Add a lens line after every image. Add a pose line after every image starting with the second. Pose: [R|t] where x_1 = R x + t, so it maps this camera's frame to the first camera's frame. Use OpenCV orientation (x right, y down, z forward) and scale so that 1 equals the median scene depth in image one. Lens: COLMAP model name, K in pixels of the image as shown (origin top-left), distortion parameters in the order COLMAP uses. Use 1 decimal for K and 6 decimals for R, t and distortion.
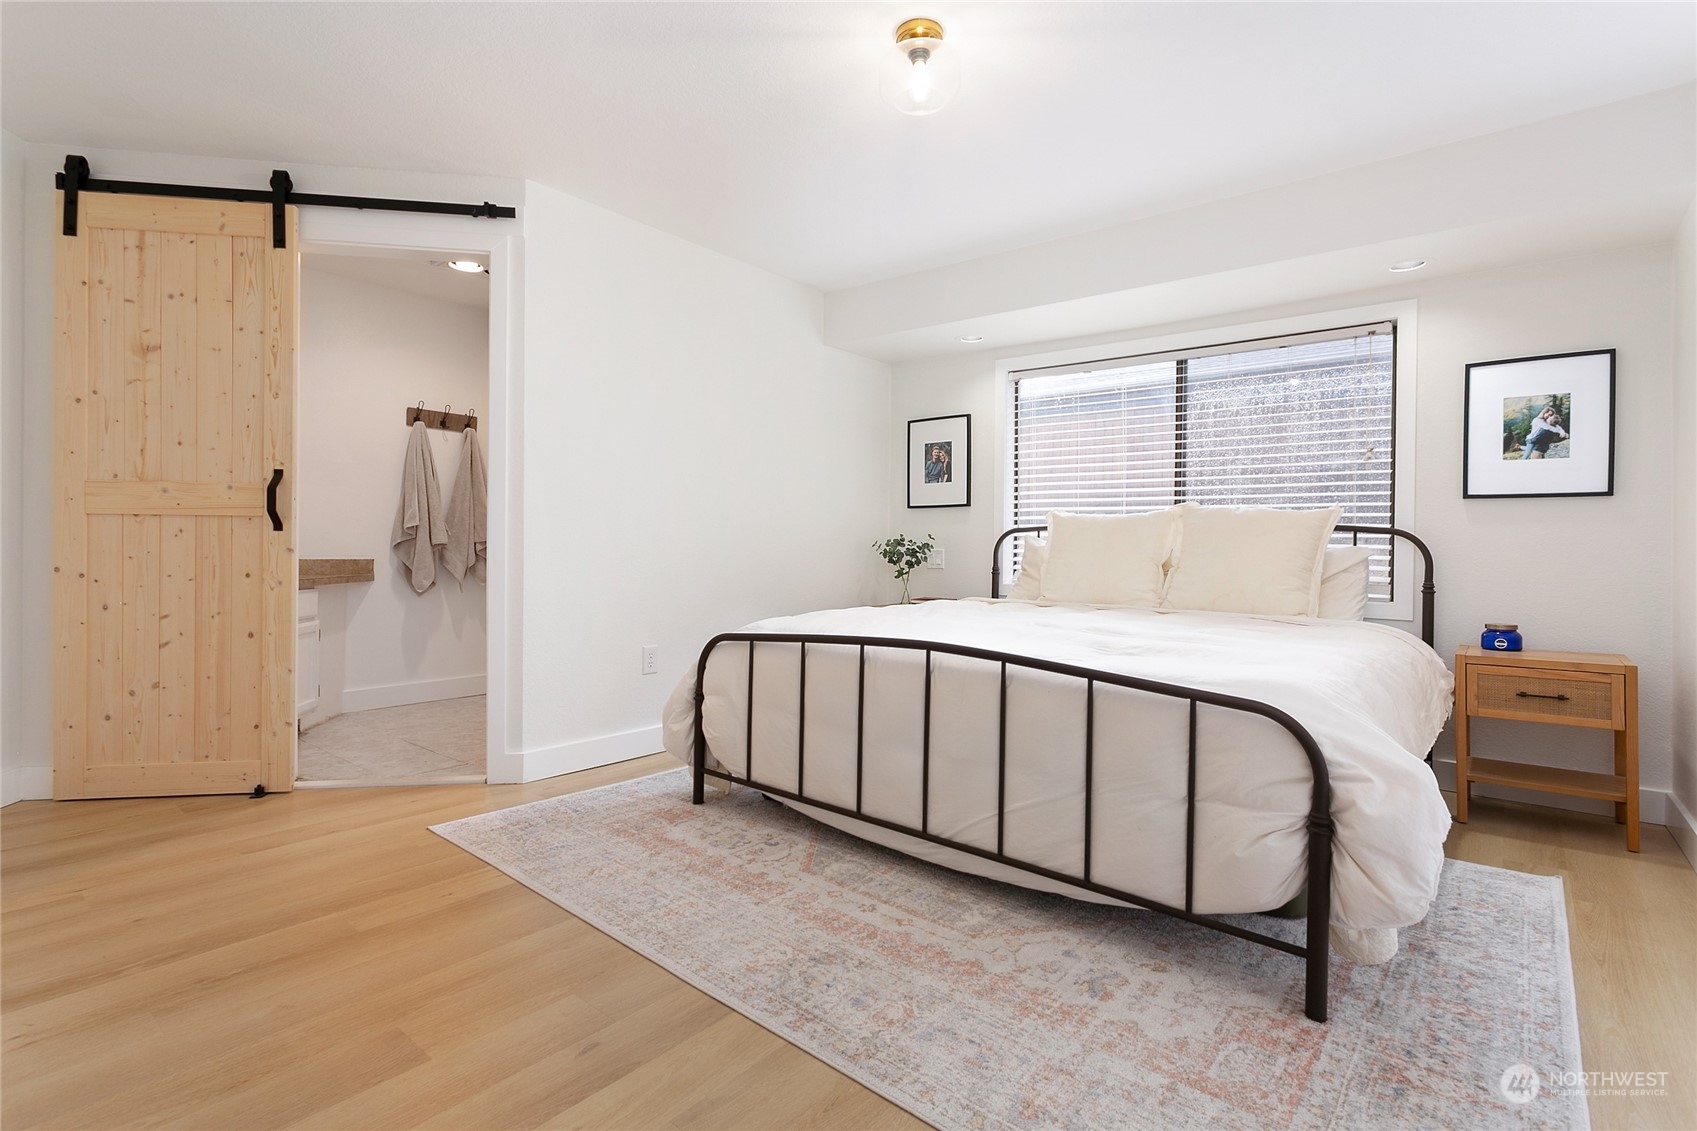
lens RADIAL K [[823.8, 0, 850.1], [0, 823.8, 543.9], [0, 0, 1]] dist [0.005206, 0.000853]
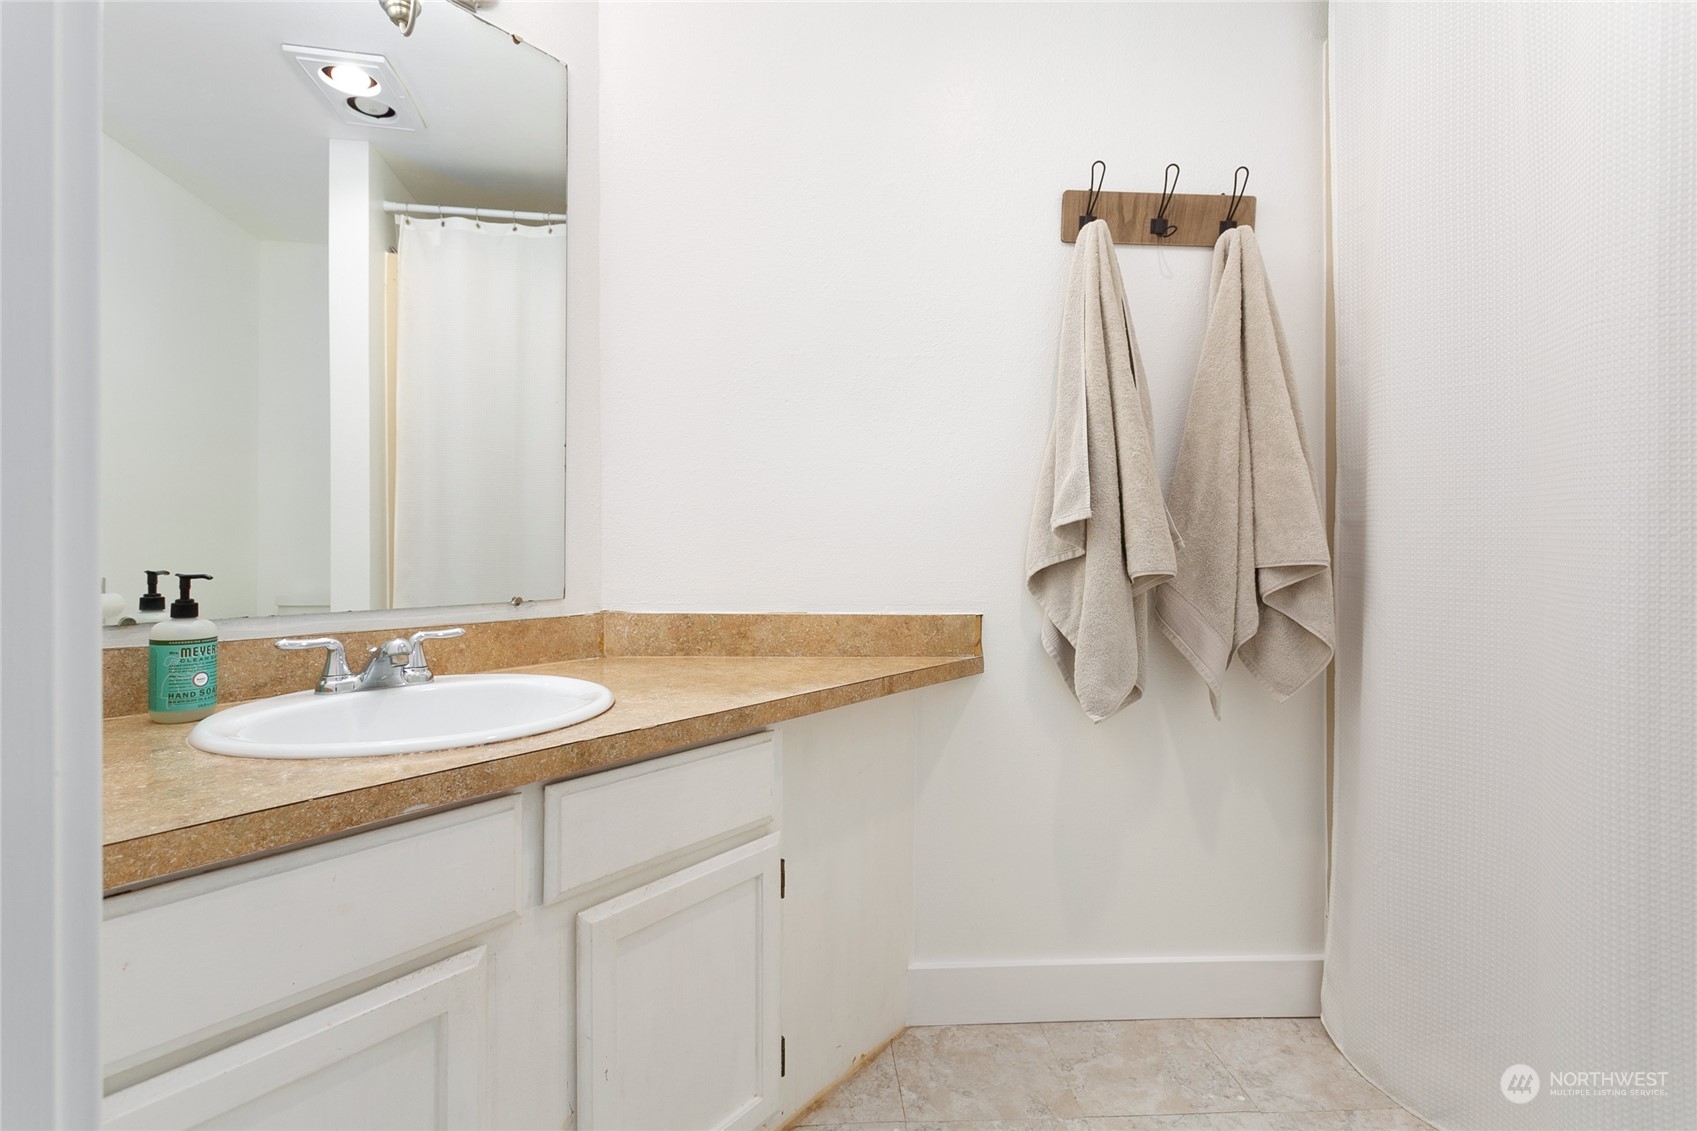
lens RADIAL K [[823.8, 0, 850.1], [0, 823.8, 543.9], [0, 0, 1]] dist [0.005206, 0.000853]
pose [[0.677861, -0.005763, -0.735168, -0.335603], [0.012786, 0.999910, 0.003950, -0.014631], [0.735079, -0.012077, 0.677874, 0.685191]]
